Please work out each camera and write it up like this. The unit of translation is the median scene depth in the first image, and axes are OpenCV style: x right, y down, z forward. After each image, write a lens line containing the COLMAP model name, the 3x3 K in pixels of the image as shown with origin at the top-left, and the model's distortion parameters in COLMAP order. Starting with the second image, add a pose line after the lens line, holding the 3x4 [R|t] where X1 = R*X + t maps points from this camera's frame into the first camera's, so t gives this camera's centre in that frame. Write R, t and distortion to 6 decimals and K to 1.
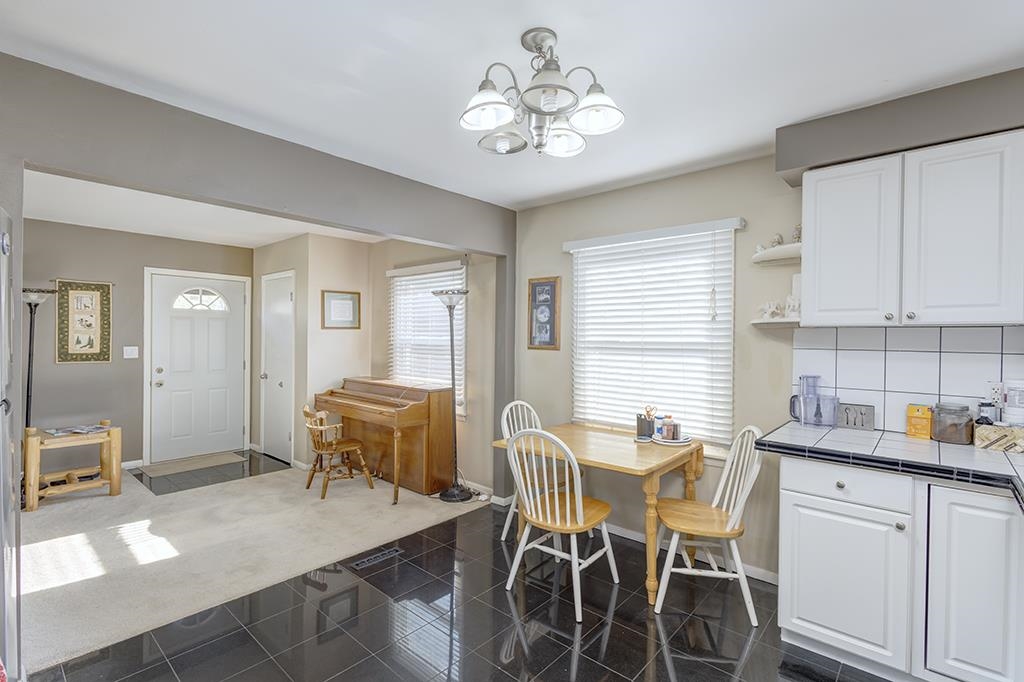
lens RADIAL K [[472.2, 0, 513.6], [0, 472.2, 337.6], [0, 0, 1]] dist [0.002334, -0.000077]
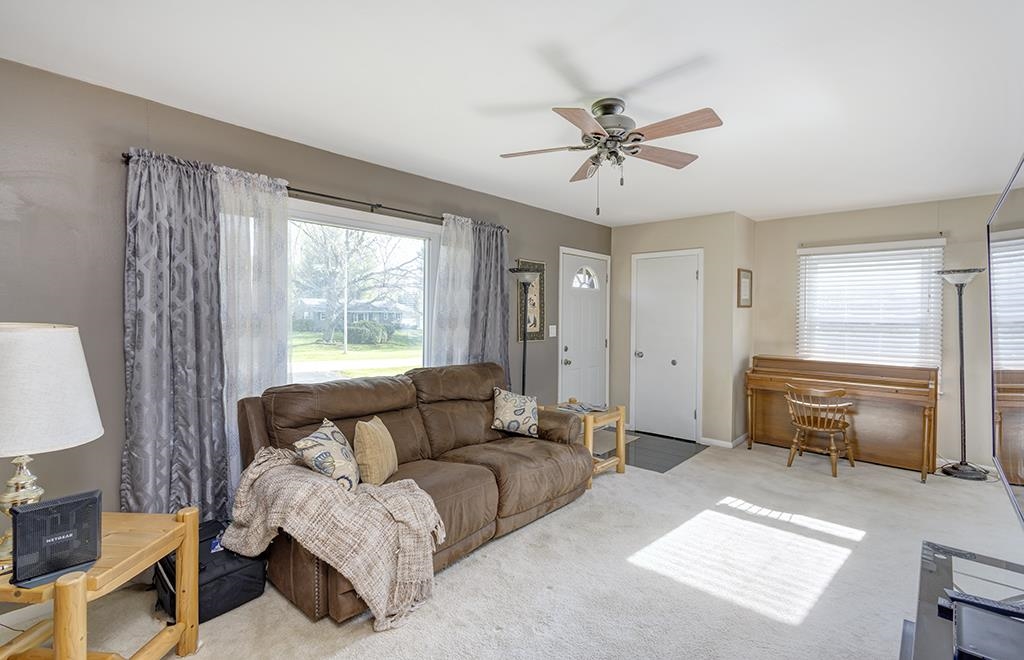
lens RADIAL K [[474.9, 0, 510.1], [0, 474.9, 314.3], [0, 0, 1]] dist [0.001837, 0.000207]
pose [[0.999843, -0.002716, -0.017488, -0.930404], [0.002701, 0.999996, -0.000890, -0.004123], [0.017490, 0.000843, 0.999847, -0.018861]]
